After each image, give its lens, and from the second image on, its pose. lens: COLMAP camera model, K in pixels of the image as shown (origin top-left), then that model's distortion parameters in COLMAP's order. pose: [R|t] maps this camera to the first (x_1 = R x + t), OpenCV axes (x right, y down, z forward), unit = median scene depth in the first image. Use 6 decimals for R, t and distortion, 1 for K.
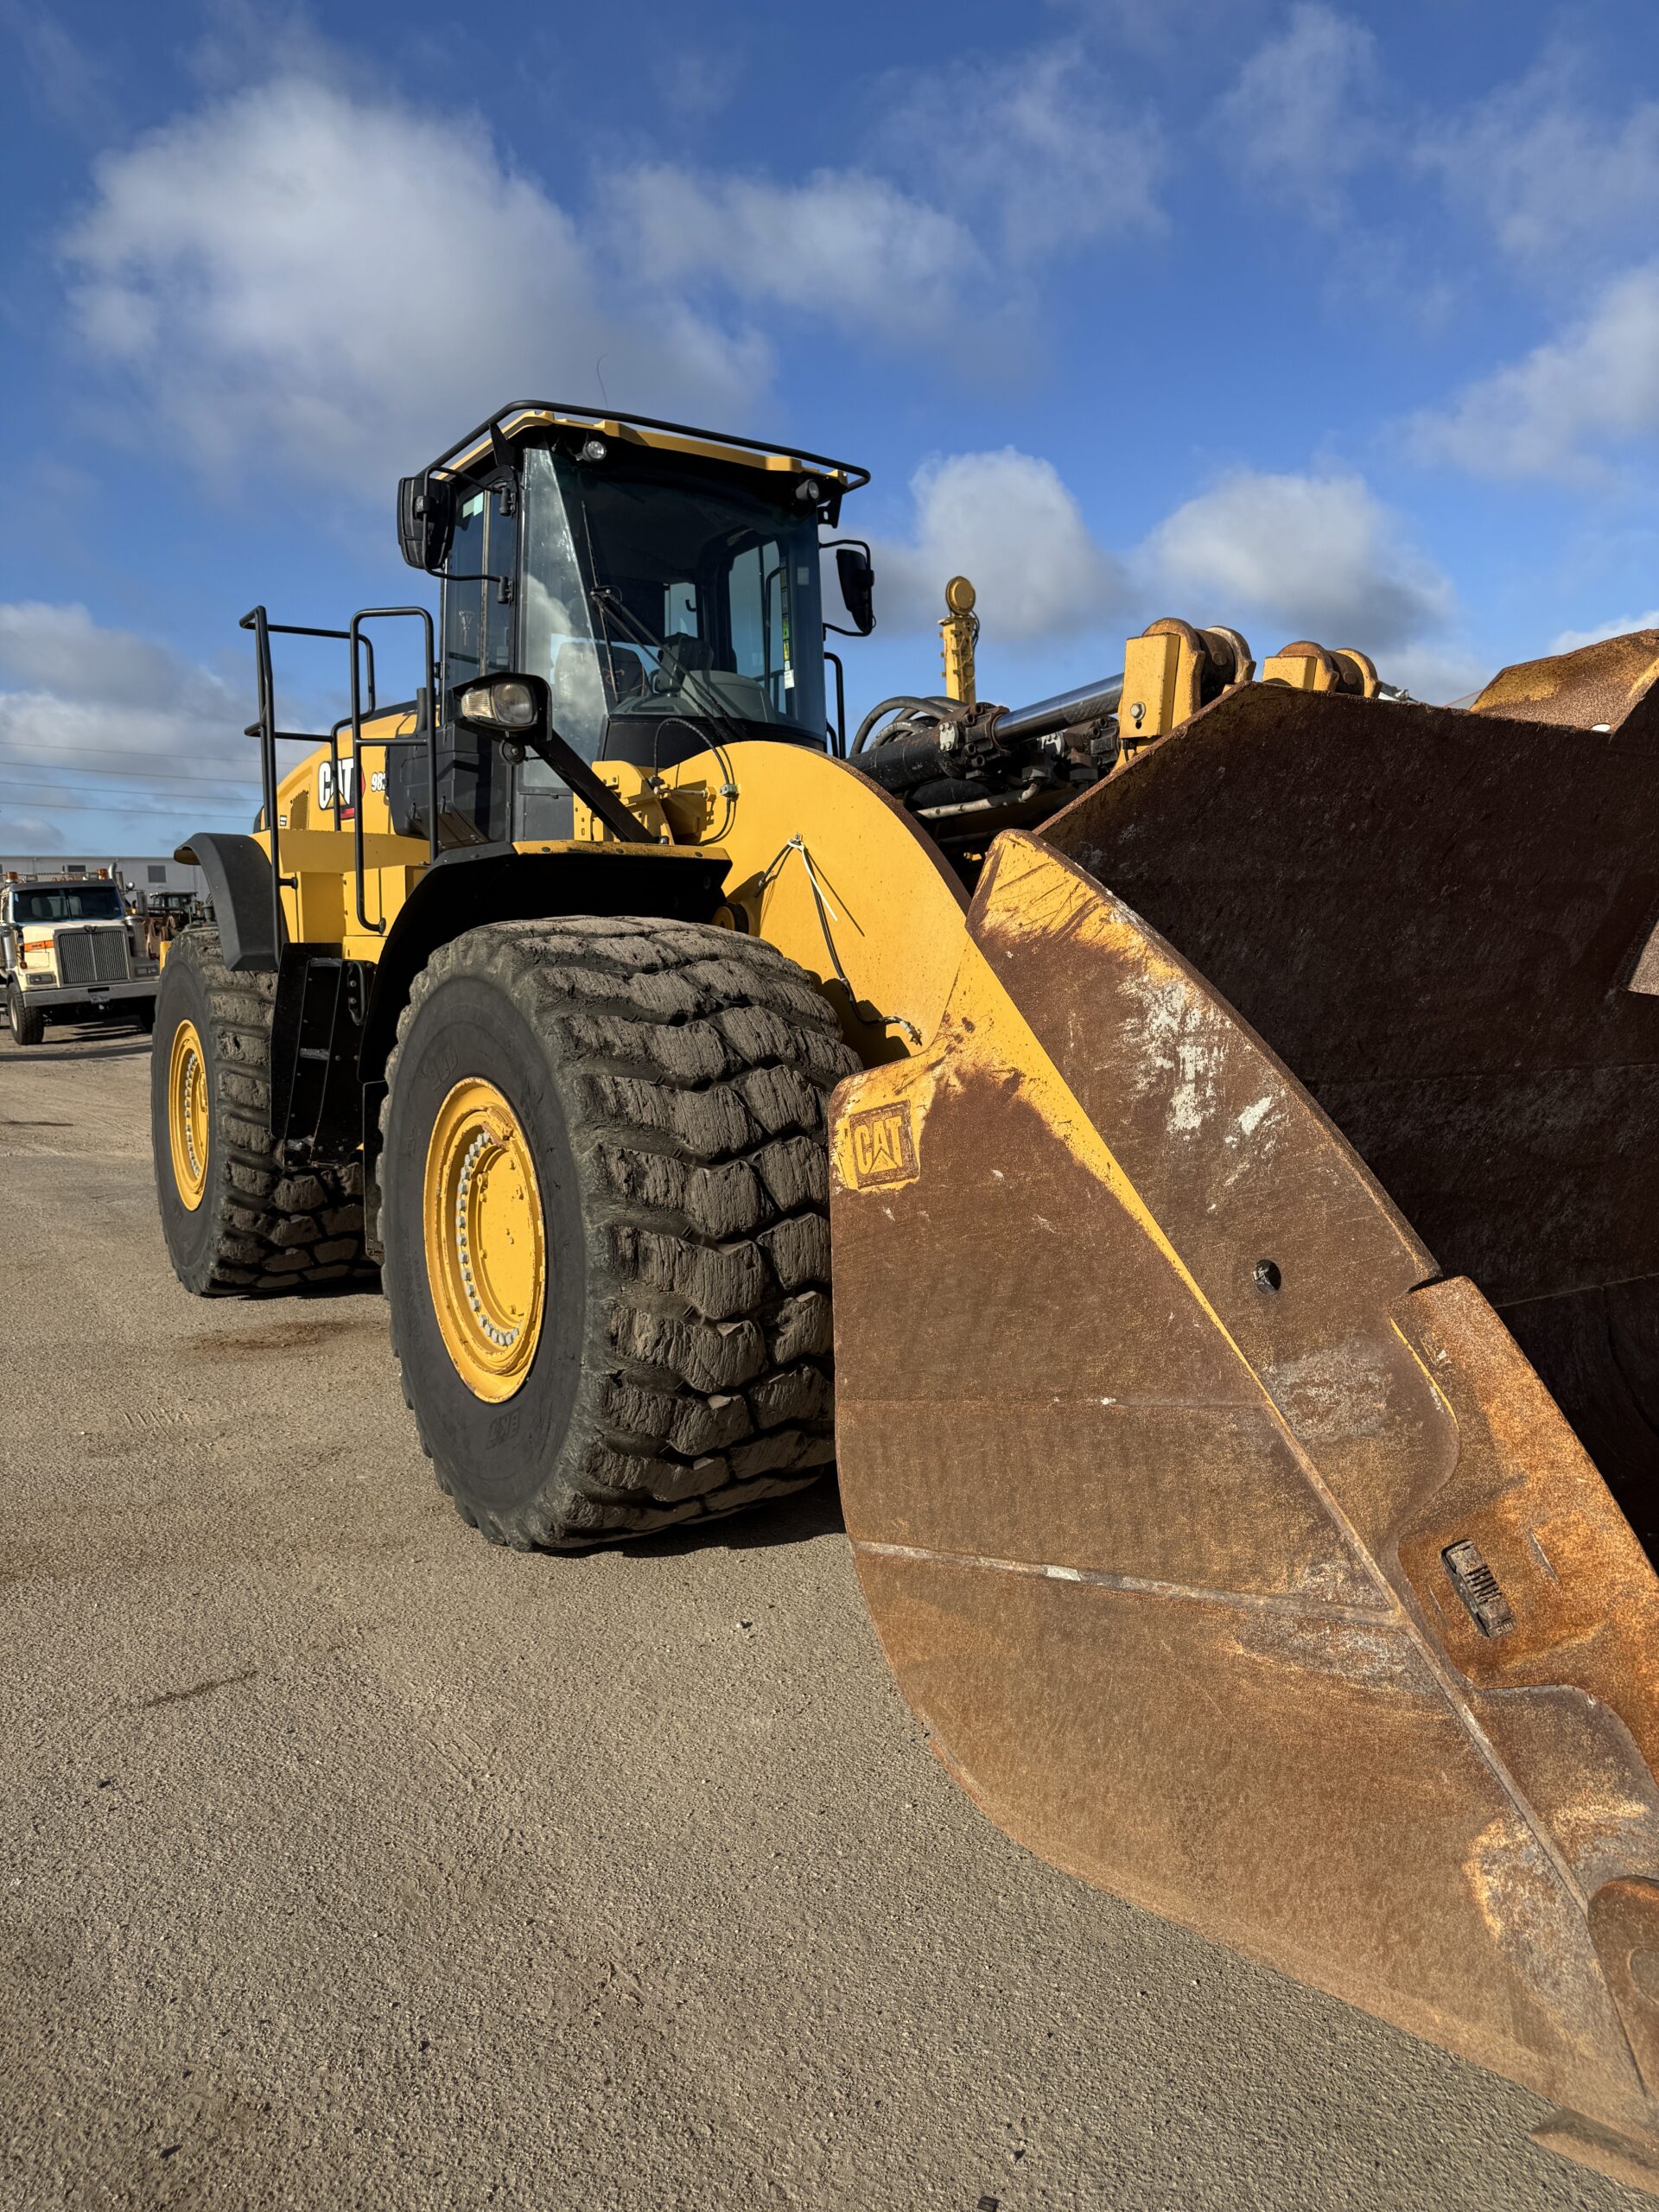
lens RADIAL K [[1548.6, 0, 829.5], [0, 1548.6, 1106.0], [0, 0, 1]] dist [0.097324, -0.125808]
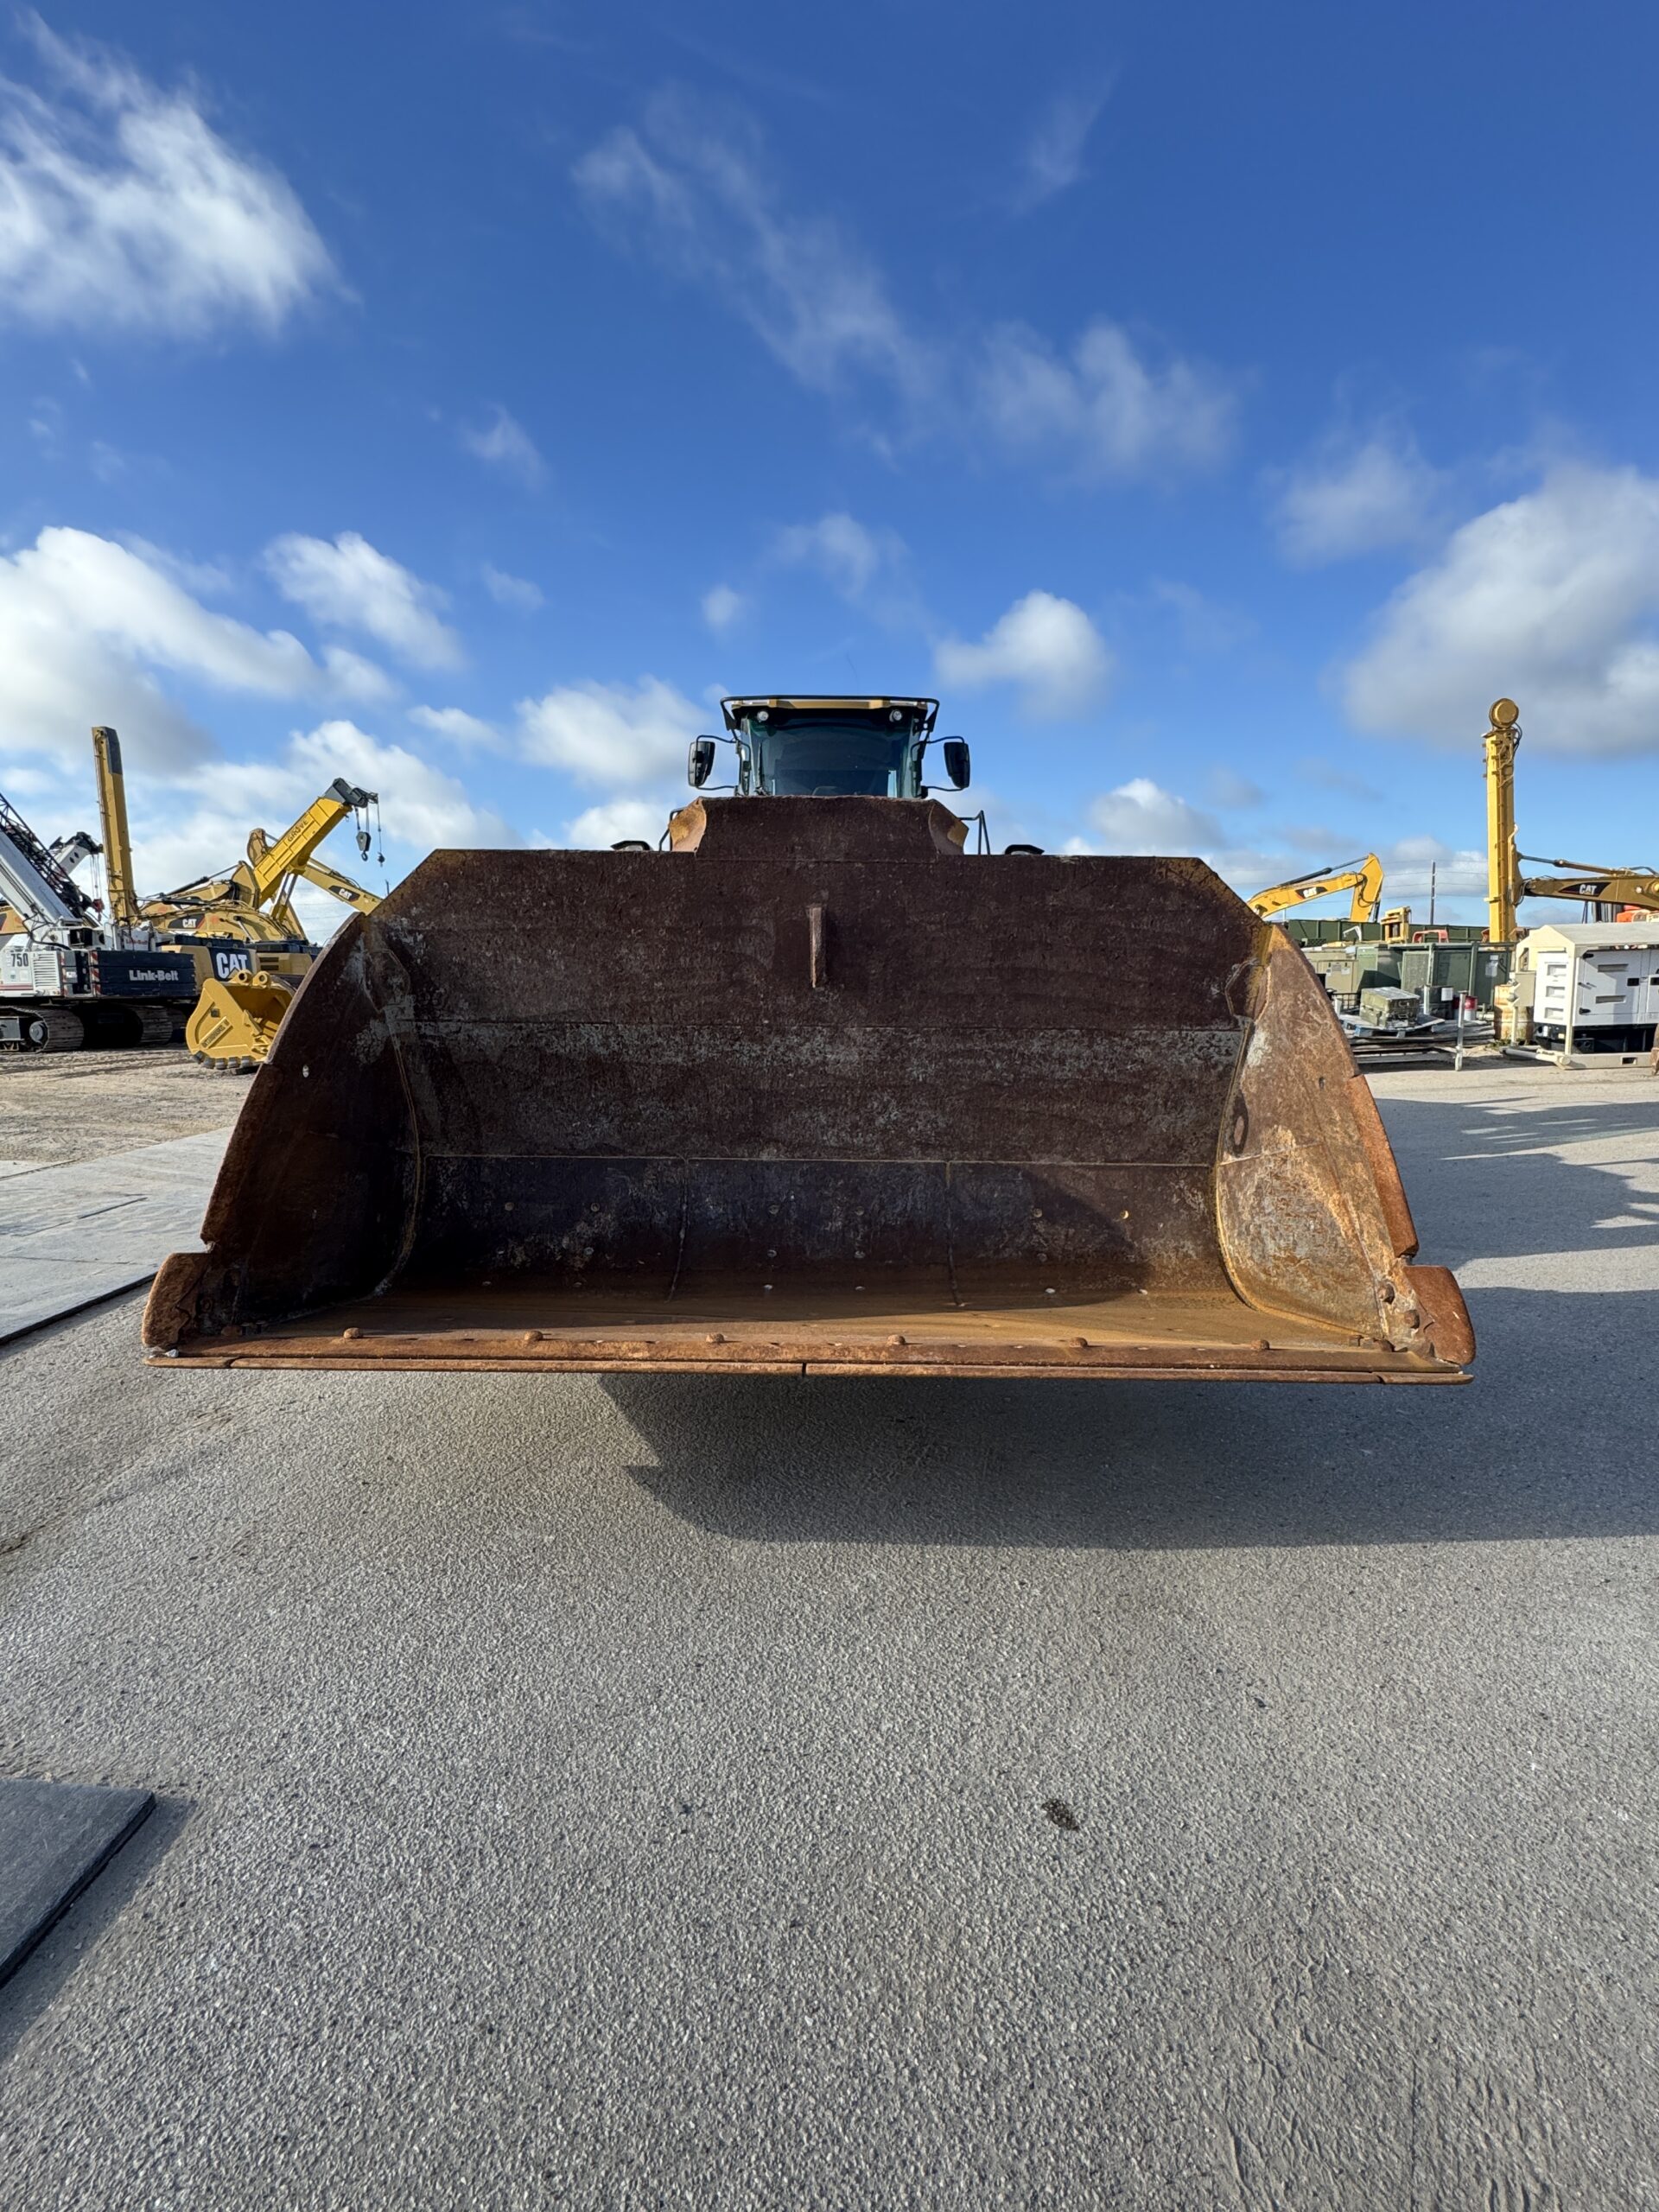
lens RADIAL K [[1027.7, 0, 829.5], [0, 1027.7, 1106.0], [0, 0, 1]] dist [0.003855, 0.001083]
pose [[0.829812, 0.064757, -0.554273, 0.138953], [-0.060004, 0.997840, 0.026746, 0.004419], [0.554807, 0.011065, 0.831905, 0.000219]]
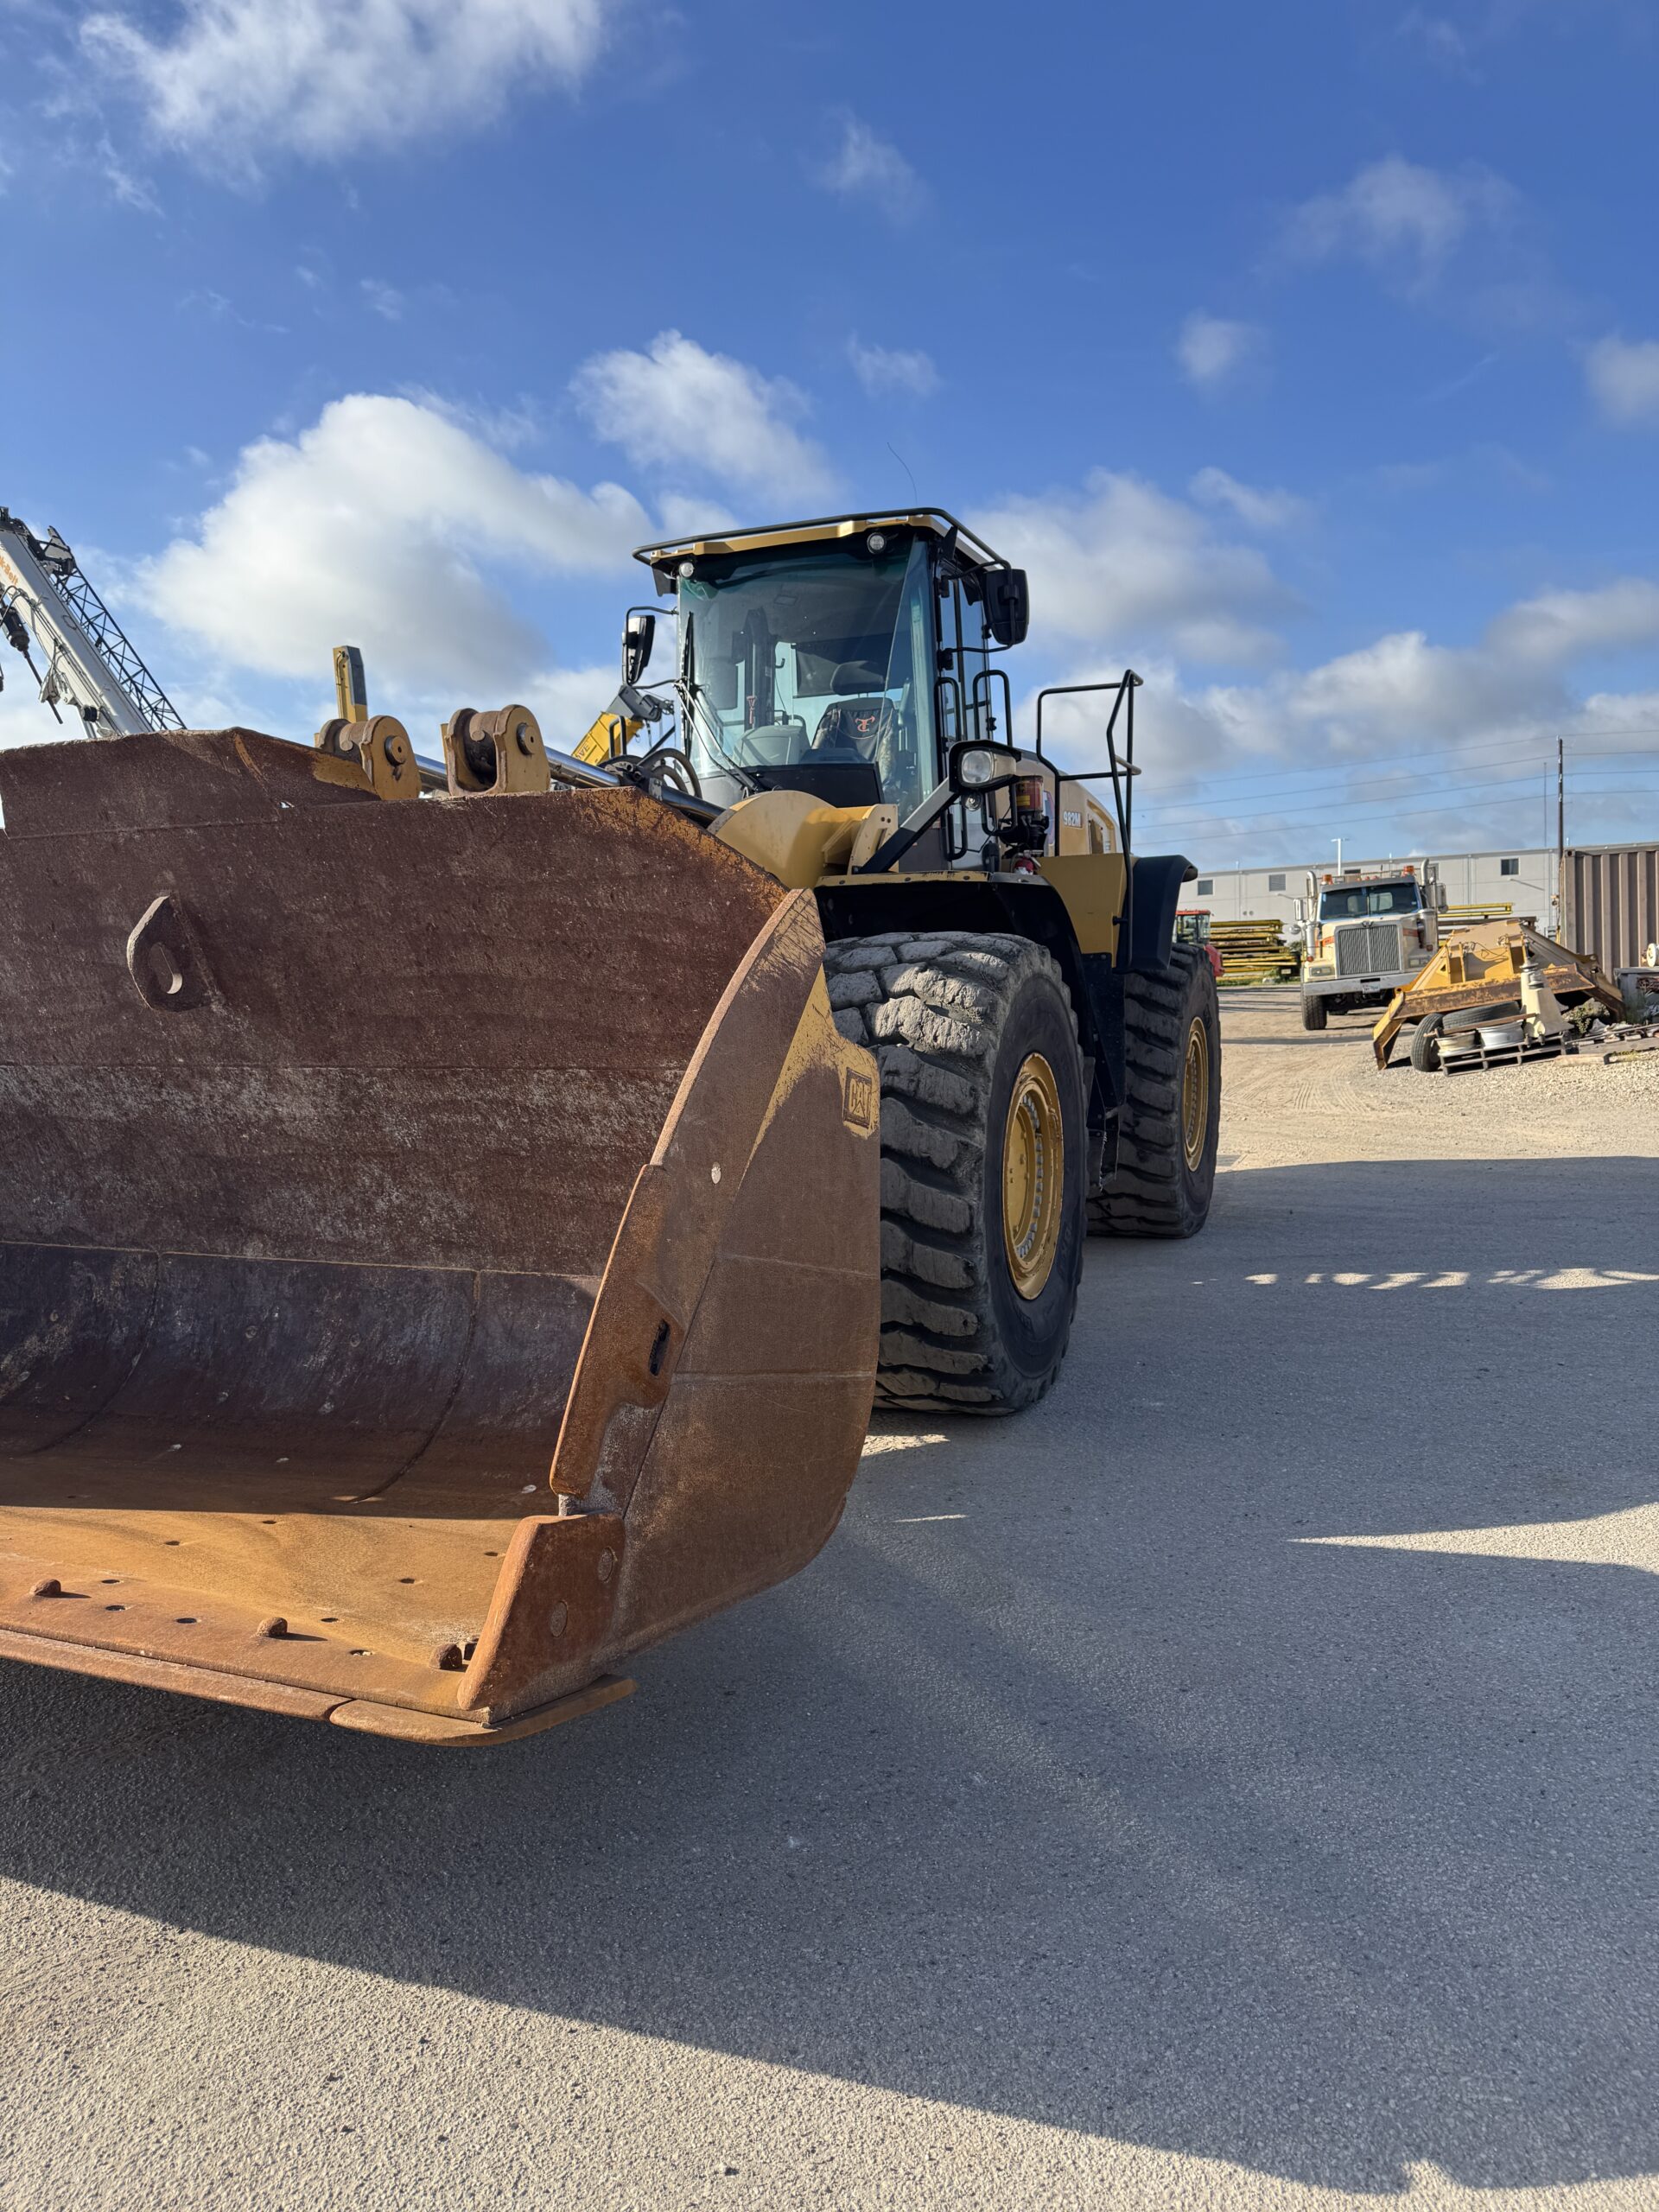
lens RADIAL K [[1548.6, 0, 829.5], [0, 1548.6, 1106.0], [0, 0, 1]] dist [0.097324, -0.125808]
pose [[0.572300, 0.059863, -0.817856, 0.210984], [-0.052454, 0.997962, 0.036341, -0.007414], [0.818365, 0.022102, 0.574274, 0.079808]]
